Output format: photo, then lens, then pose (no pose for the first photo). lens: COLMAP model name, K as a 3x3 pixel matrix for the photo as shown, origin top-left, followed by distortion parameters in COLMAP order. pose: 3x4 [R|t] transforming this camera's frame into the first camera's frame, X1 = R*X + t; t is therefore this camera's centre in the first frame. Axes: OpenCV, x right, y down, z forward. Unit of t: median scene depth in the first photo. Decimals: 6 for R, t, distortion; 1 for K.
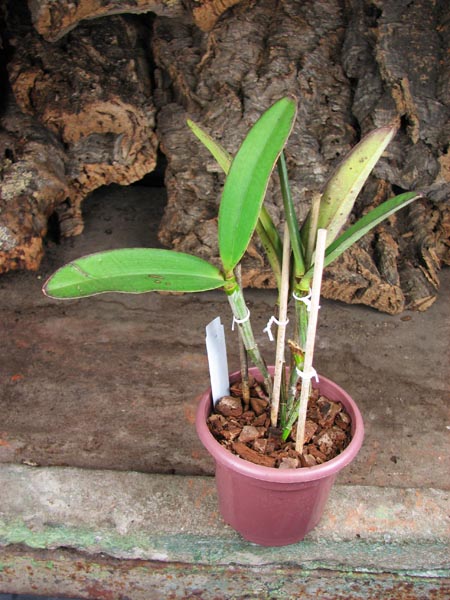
lens RADIAL K [[644.5, 0, 206.2], [0, 644.5, 291.1], [0, 0, 1]] dist [-0.209076, 0.265703]
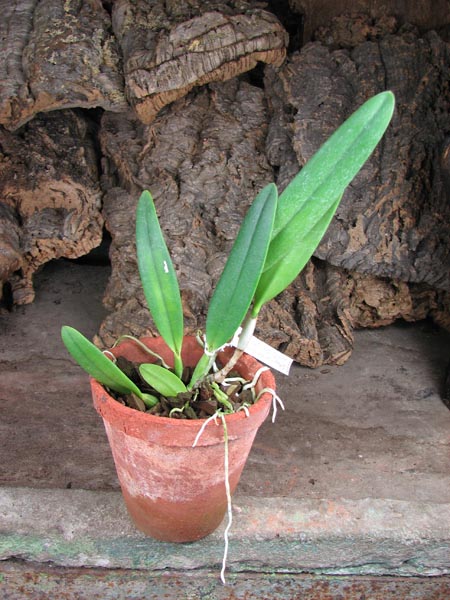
lens RADIAL K [[644.5, 0, 206.2], [0, 644.5, 291.1], [0, 0, 1]] dist [-0.209076, 0.265703]
pose [[0.996275, 0.001844, 0.086218, 0.008093], [0.011932, 0.987206, -0.159000, 0.078554], [-0.085408, 0.159437, 0.983507, -0.112429]]
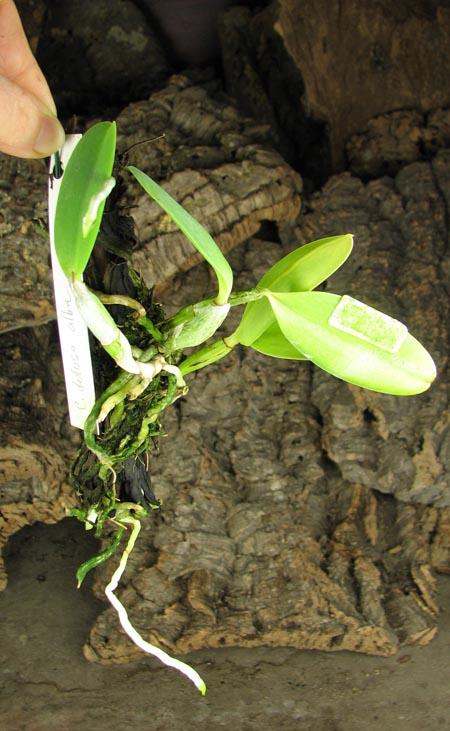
lens RADIAL K [[878.5, 0, 239.6], [0, 878.5, 378.4], [0, 0, 1]] dist [-0.209899, 0.292545]
pose [[0.991141, -0.132260, 0.012104, 0.140395], [0.132262, 0.974631, -0.180556, -0.132864], [0.012084, 0.180558, 0.983490, -0.135466]]
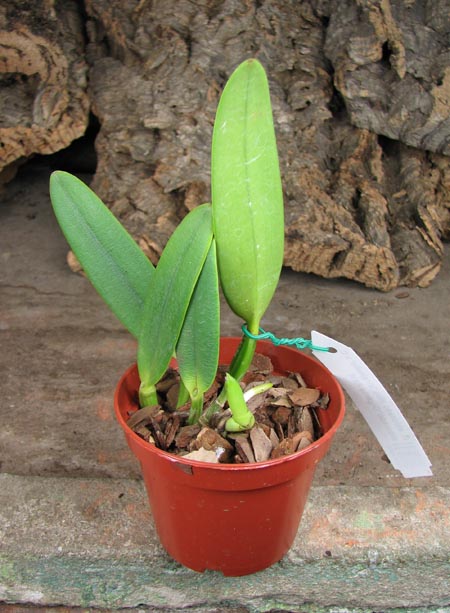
lens RADIAL K [[716.0, 0, 211.3], [0, 716.0, 287.7], [0, 0, 1]] dist [-0.213547, 0.265211]
pose [[0.999534, -0.025586, 0.016658, 0.069188], [0.027101, 0.994800, -0.098178, 0.109414], [-0.014059, 0.098583, 0.995029, 0.149051]]
